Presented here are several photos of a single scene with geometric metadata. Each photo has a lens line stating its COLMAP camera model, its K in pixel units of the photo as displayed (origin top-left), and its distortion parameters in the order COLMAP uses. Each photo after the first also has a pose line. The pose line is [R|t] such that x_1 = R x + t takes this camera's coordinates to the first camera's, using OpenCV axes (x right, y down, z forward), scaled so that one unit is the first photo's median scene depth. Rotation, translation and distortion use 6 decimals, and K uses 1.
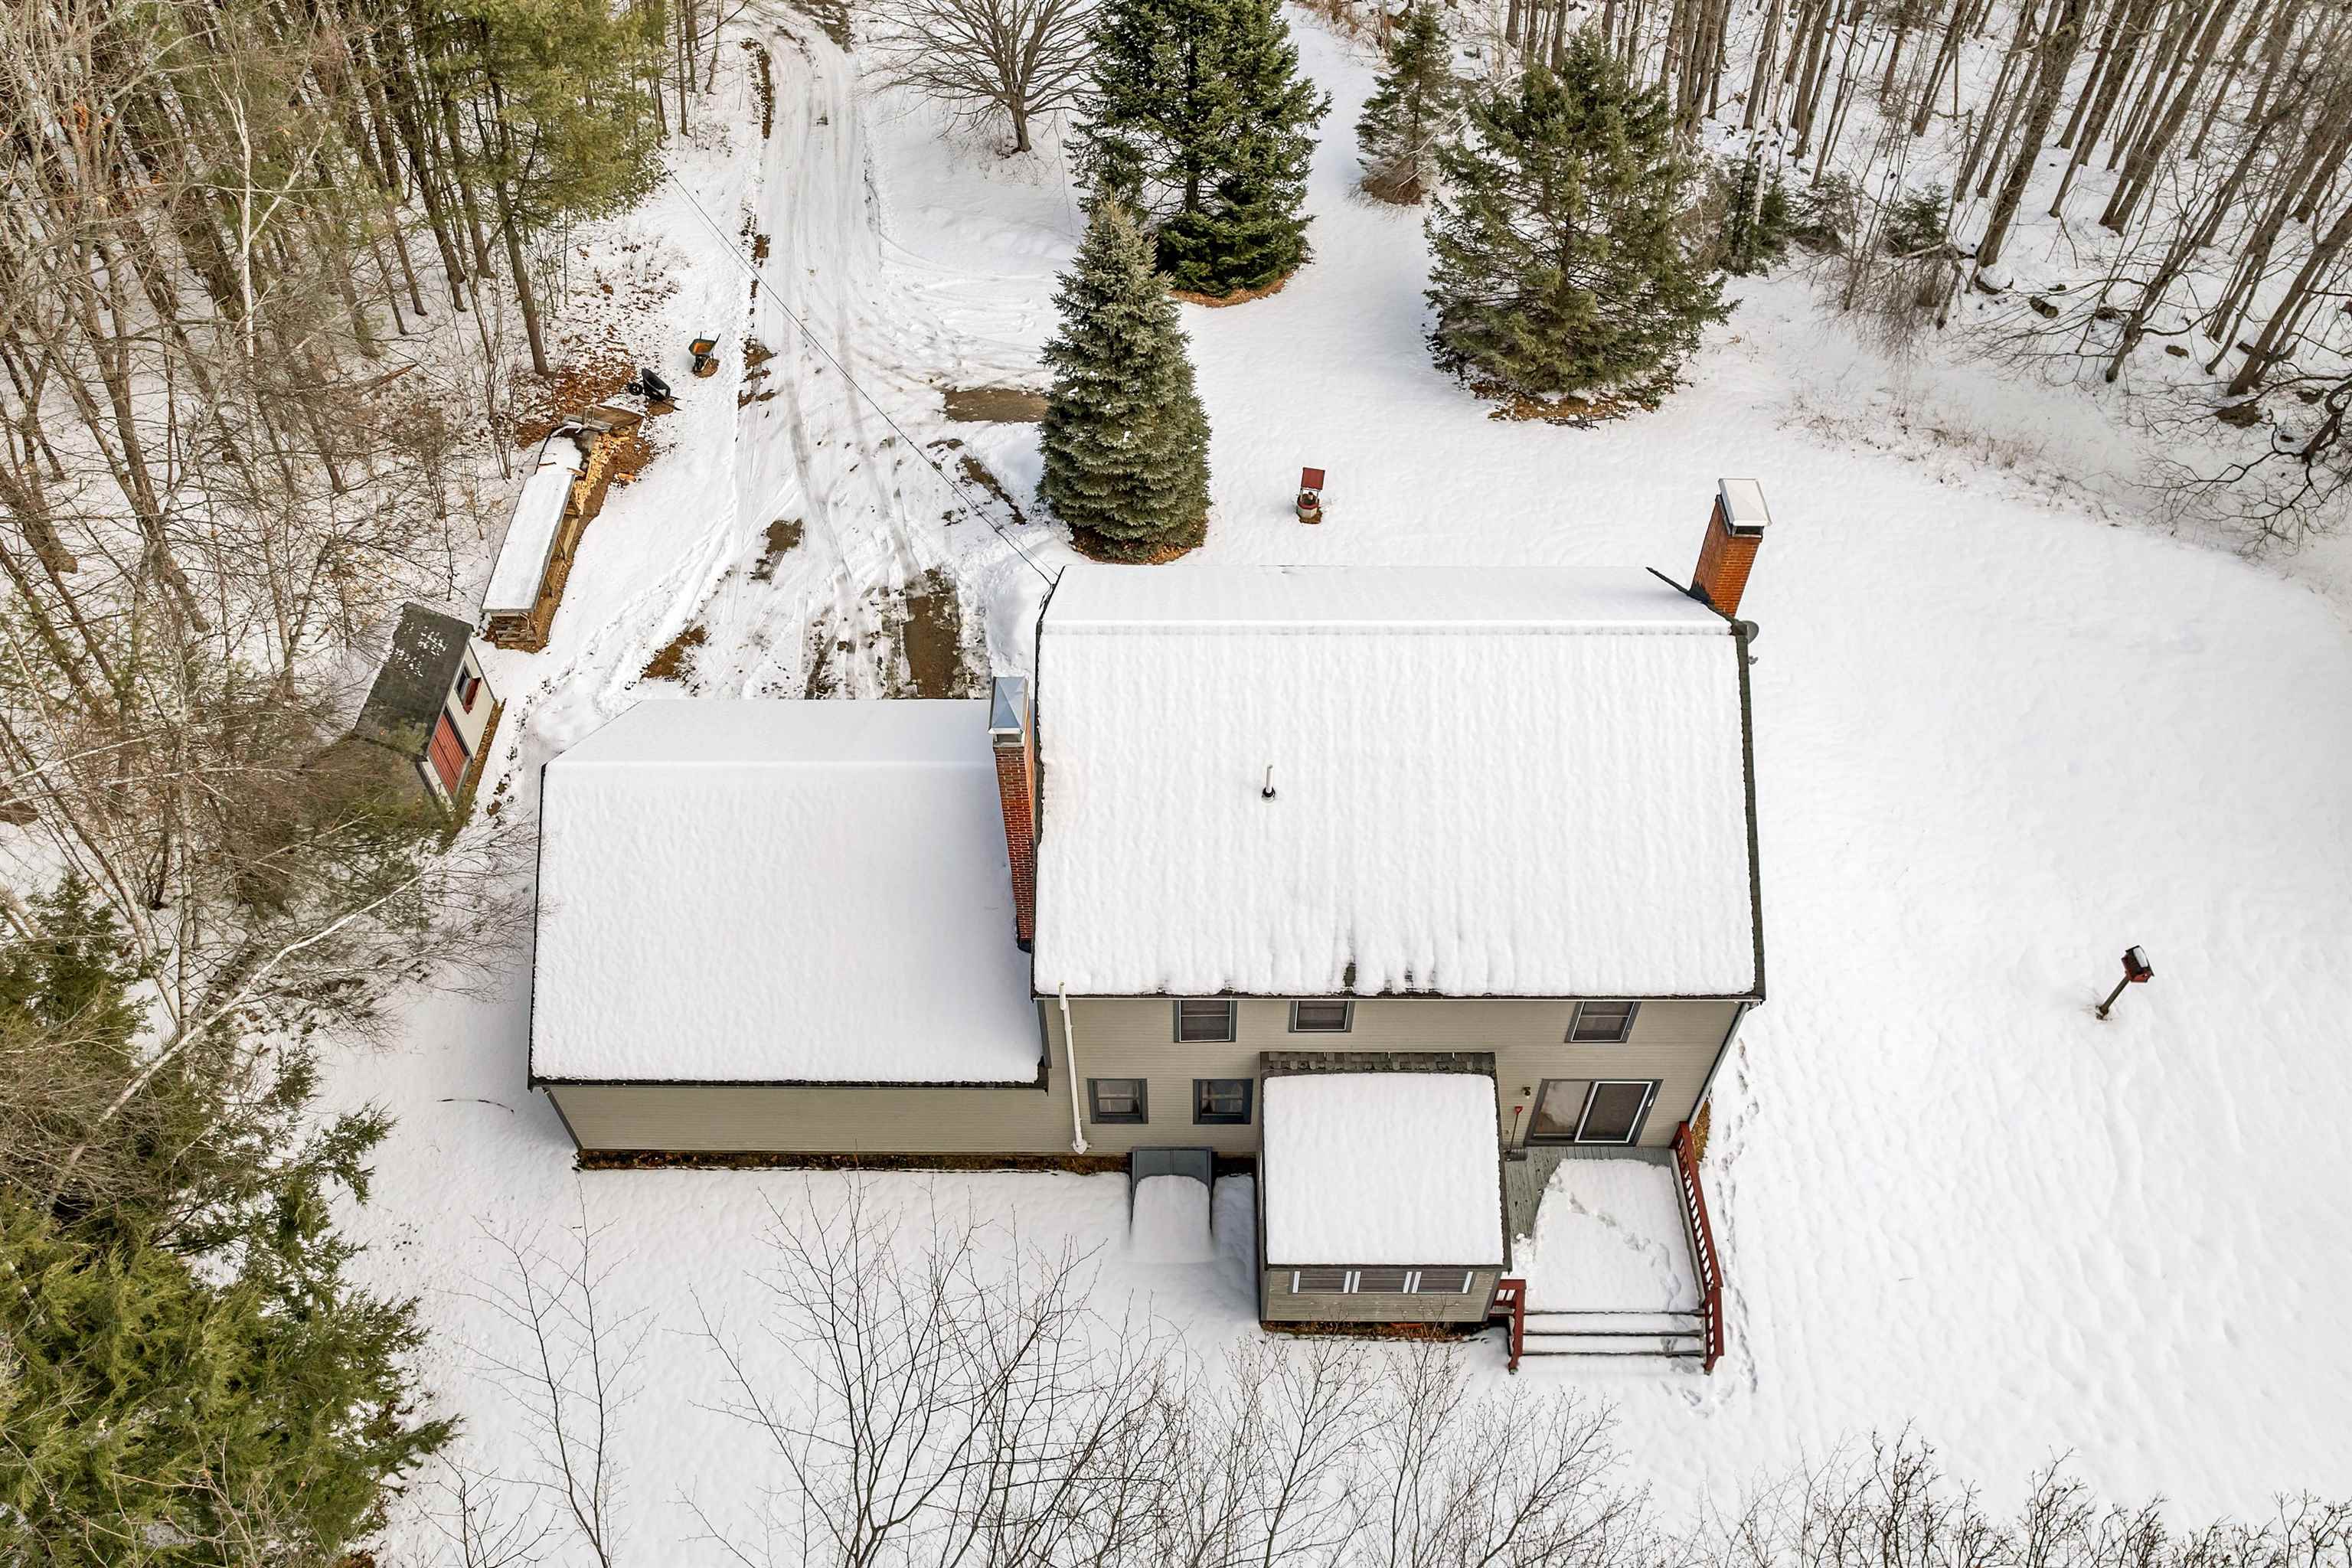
lens RADIAL K [[1672.6, 0, 1176.0], [0, 1672.6, 784.0], [0, 0, 1]] dist [-0.028962, -0.003897]
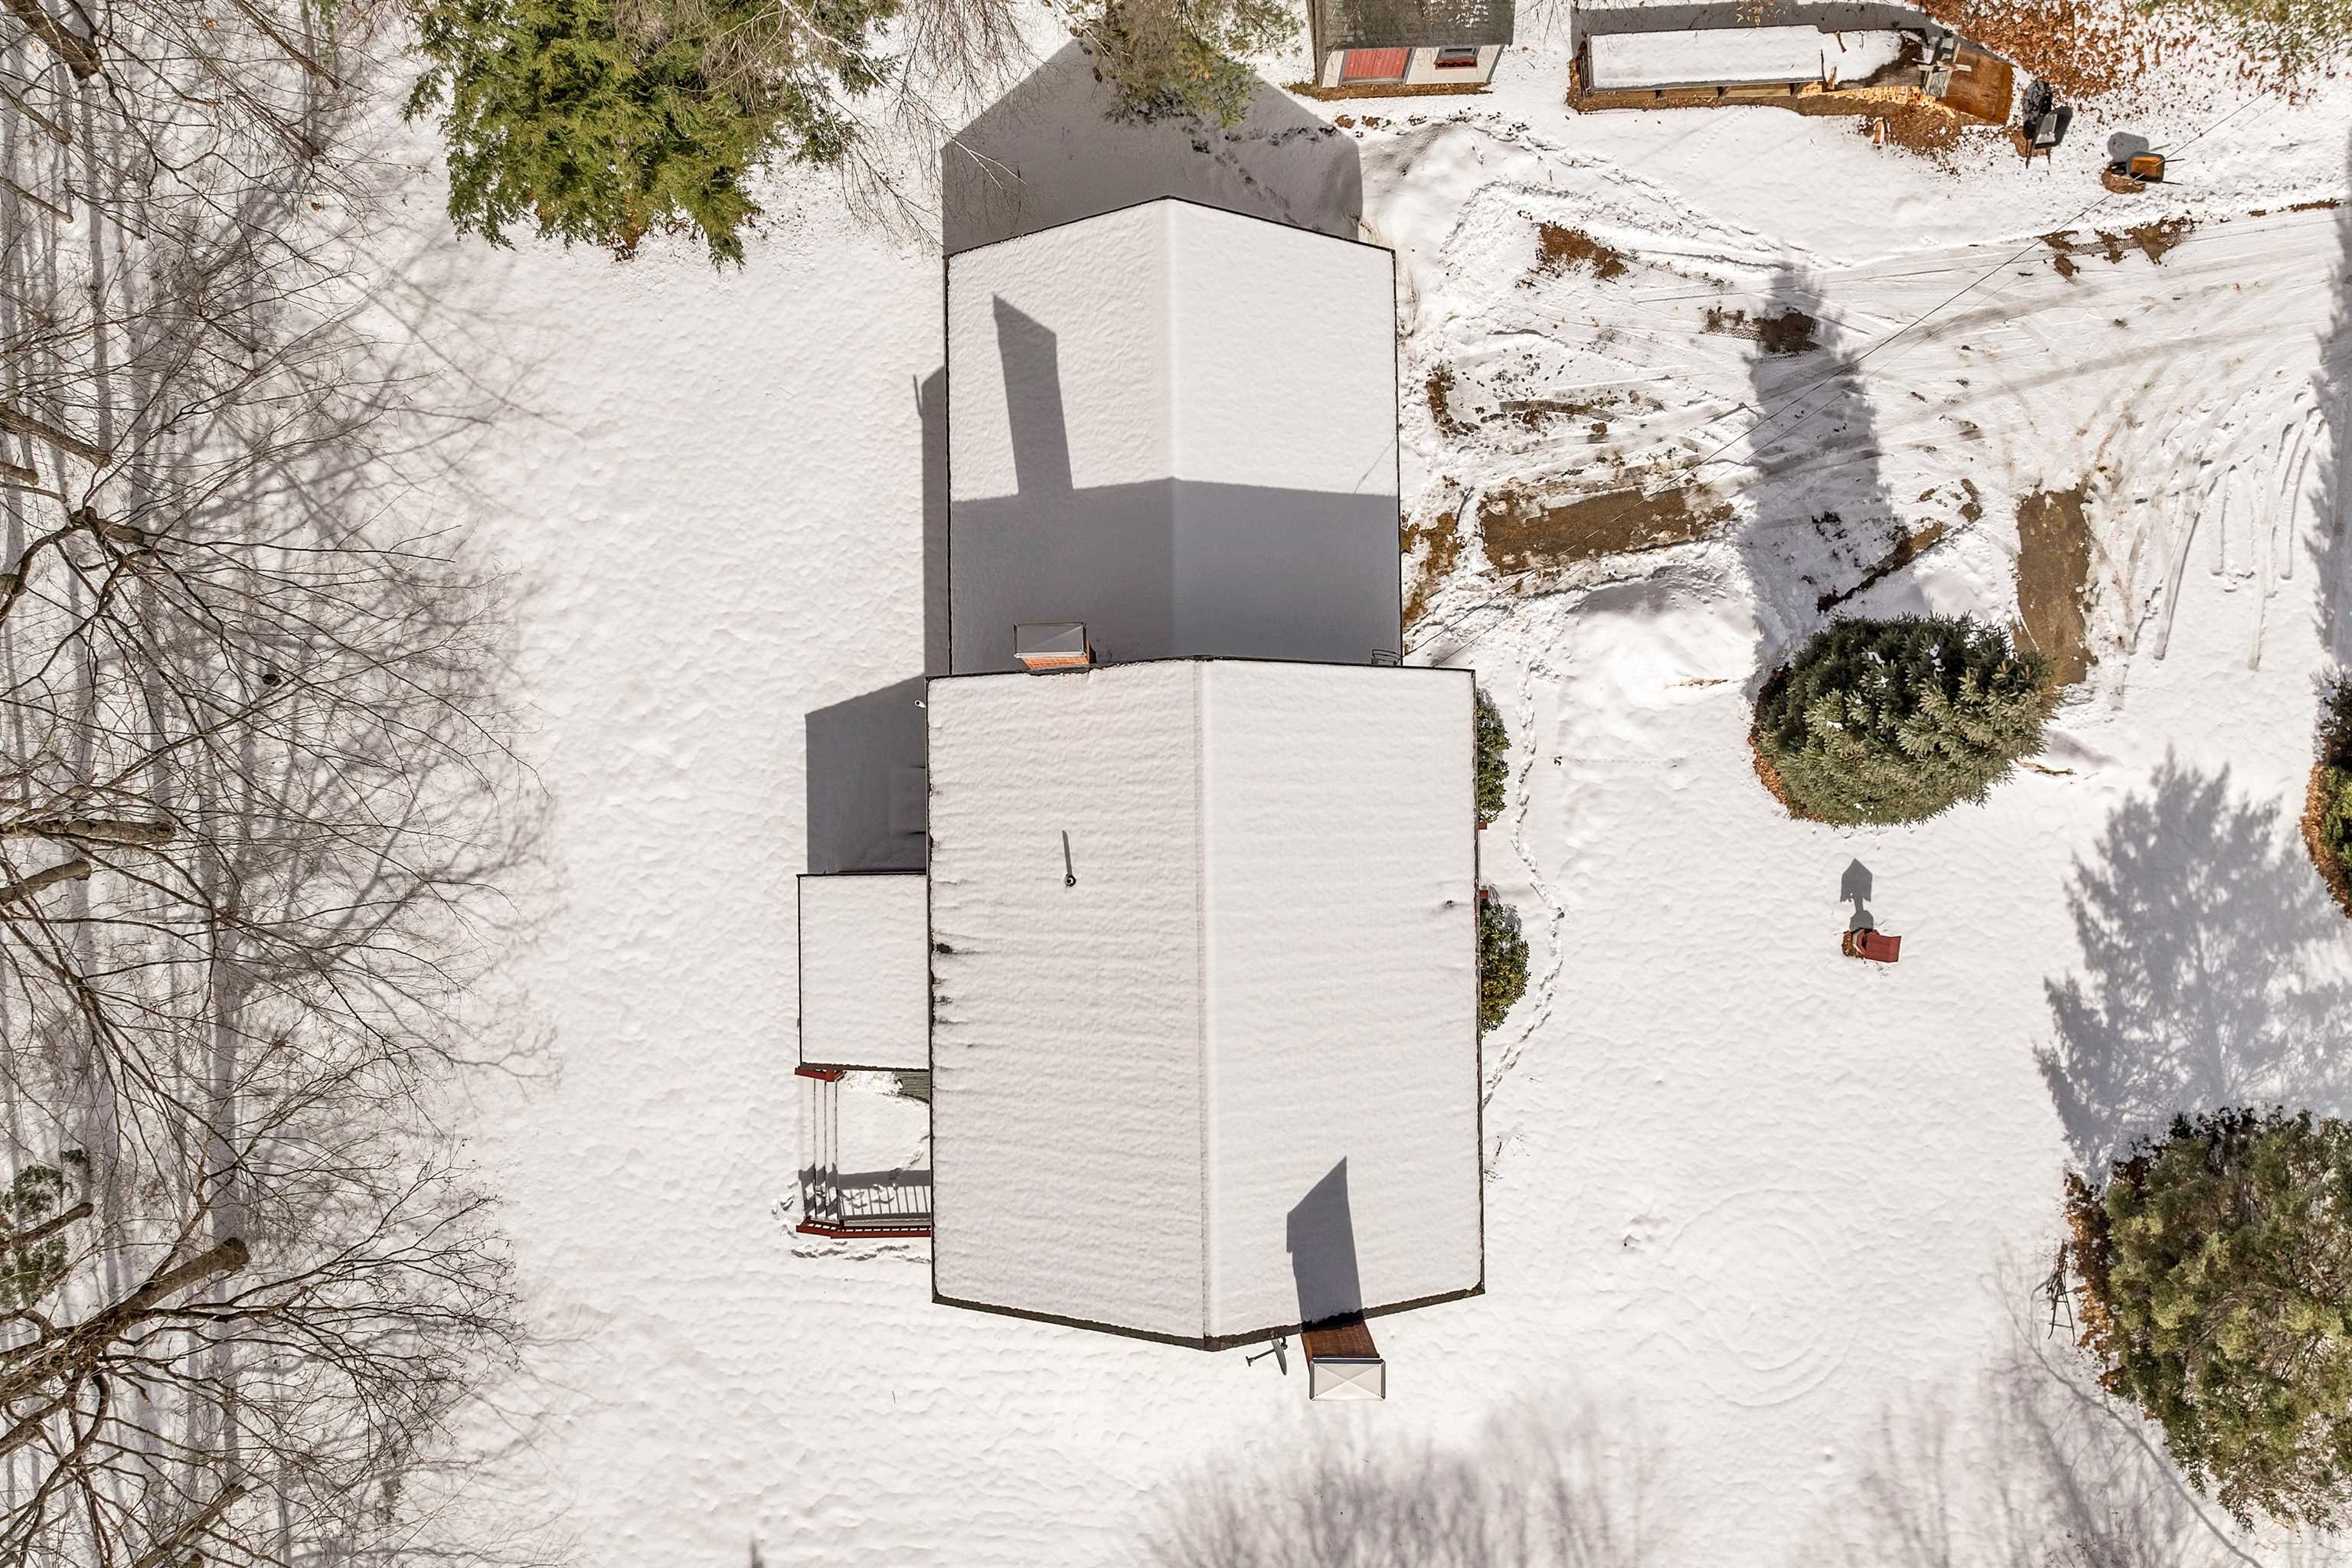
lens RADIAL K [[1672.6, 0, 1176.0], [0, 1672.6, 784.0], [0, 0, 1]] dist [-0.028962, -0.003897]
pose [[0.019018, 0.999619, -0.020009, 0.009877], [-0.755004, 0.027478, 0.655145, -0.473162], [0.655445, 0.002647, 0.755239, 0.141942]]
